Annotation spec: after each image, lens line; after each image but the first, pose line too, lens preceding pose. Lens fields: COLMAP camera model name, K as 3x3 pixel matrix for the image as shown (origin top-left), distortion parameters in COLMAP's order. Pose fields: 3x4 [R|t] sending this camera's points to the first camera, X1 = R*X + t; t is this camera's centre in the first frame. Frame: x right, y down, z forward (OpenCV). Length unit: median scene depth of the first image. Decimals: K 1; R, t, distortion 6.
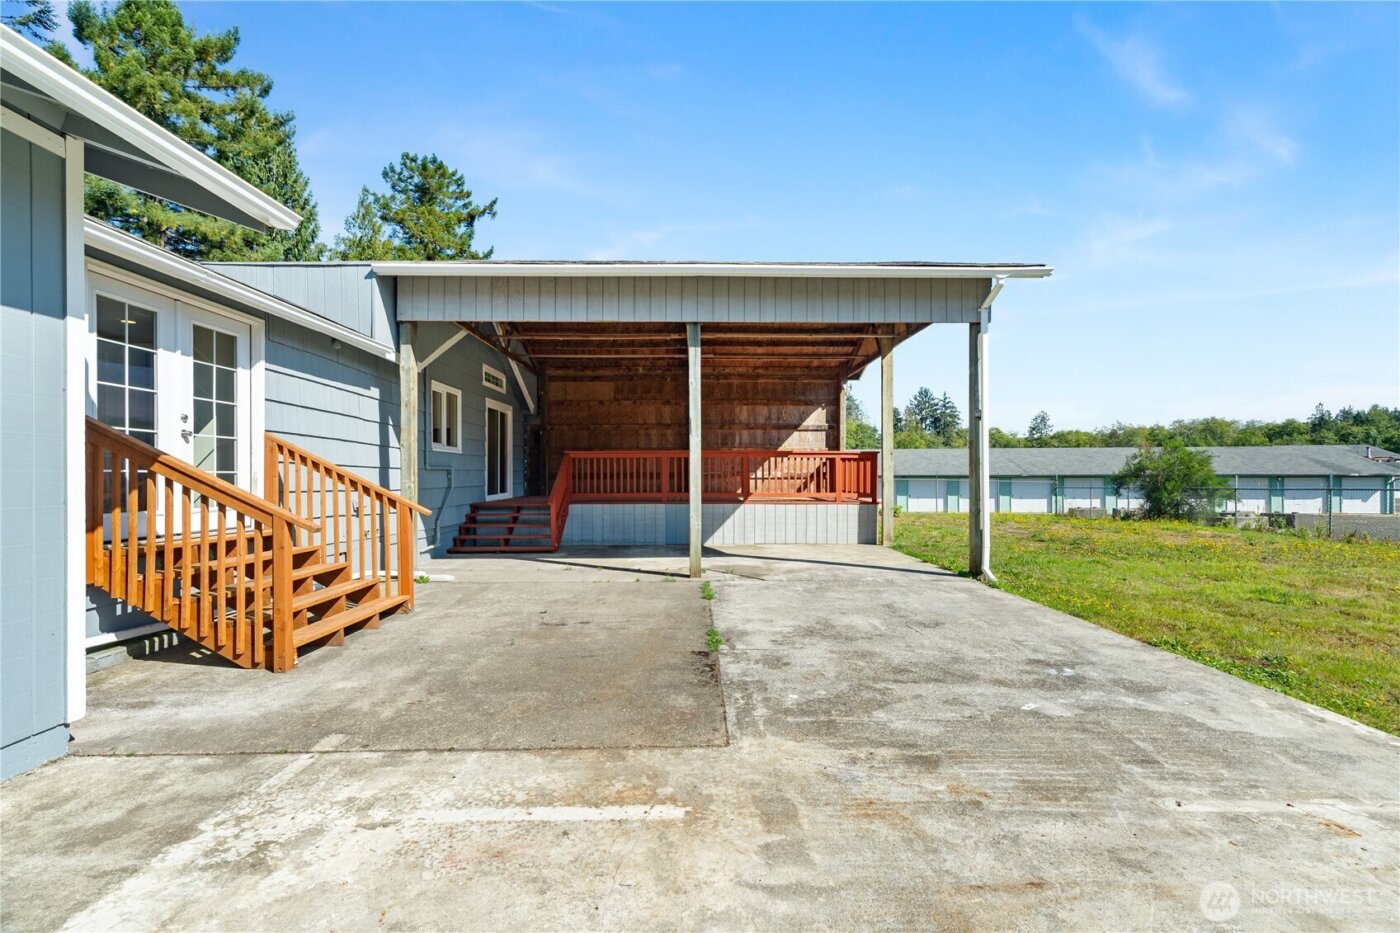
lens RADIAL K [[631.0, 0, 710.8], [0, 631.0, 475.4], [0, 0, 1]] dist [-0.021472, 0.001575]
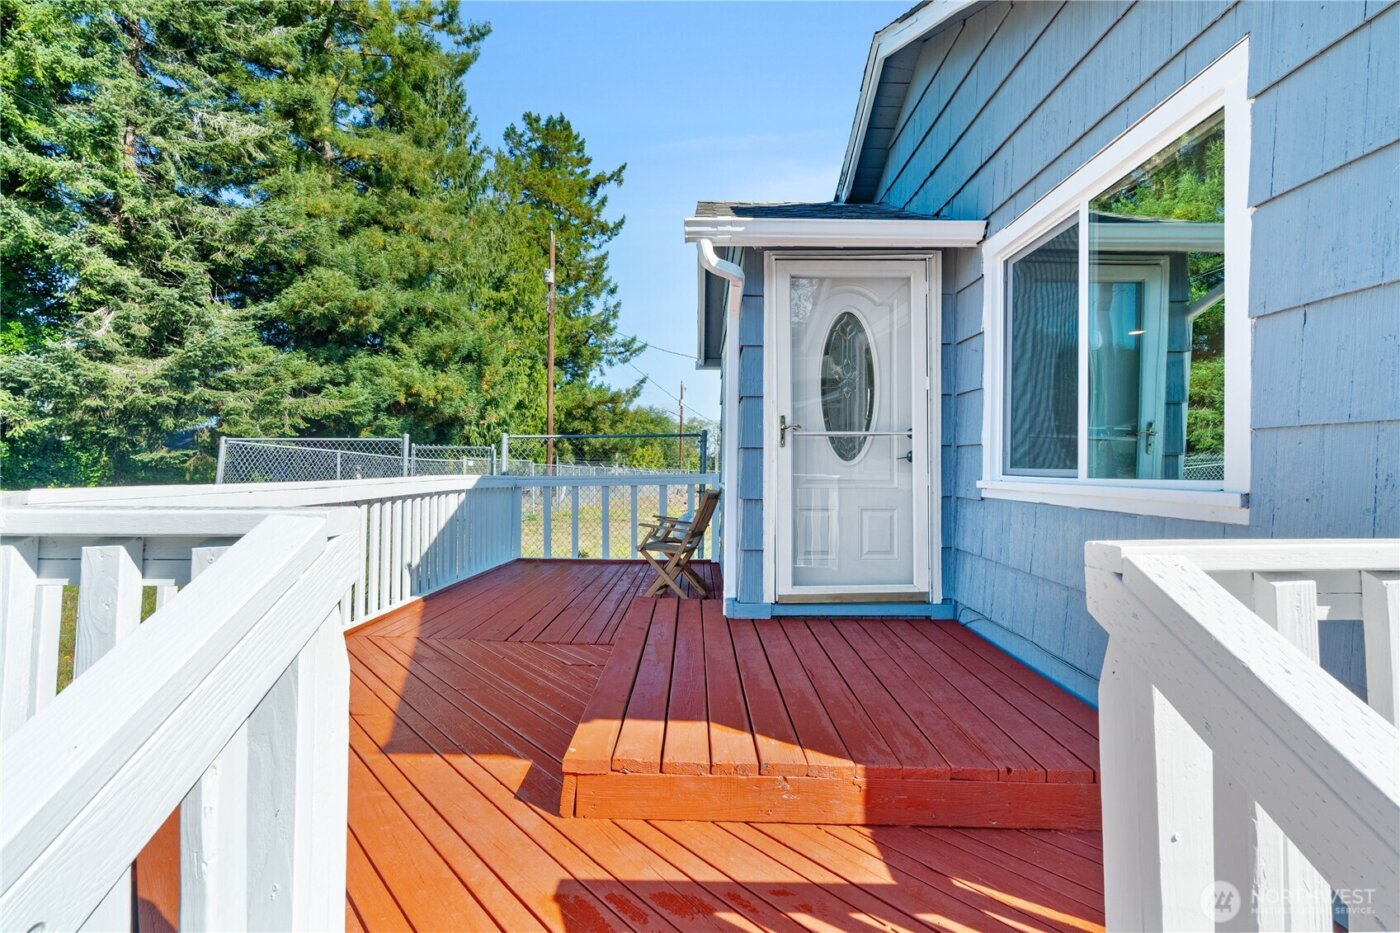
lens RADIAL K [[631.0, 0, 704.2], [0, 631.0, 463.9], [0, 0, 1]] dist [-0.021472, 0.001575]
pose [[0.999456, 0.006723, -0.032301, -0.201491], [-0.007145, 0.999890, -0.012992, 0.000287], [0.032210, 0.013215, 0.999394, 0.111685]]
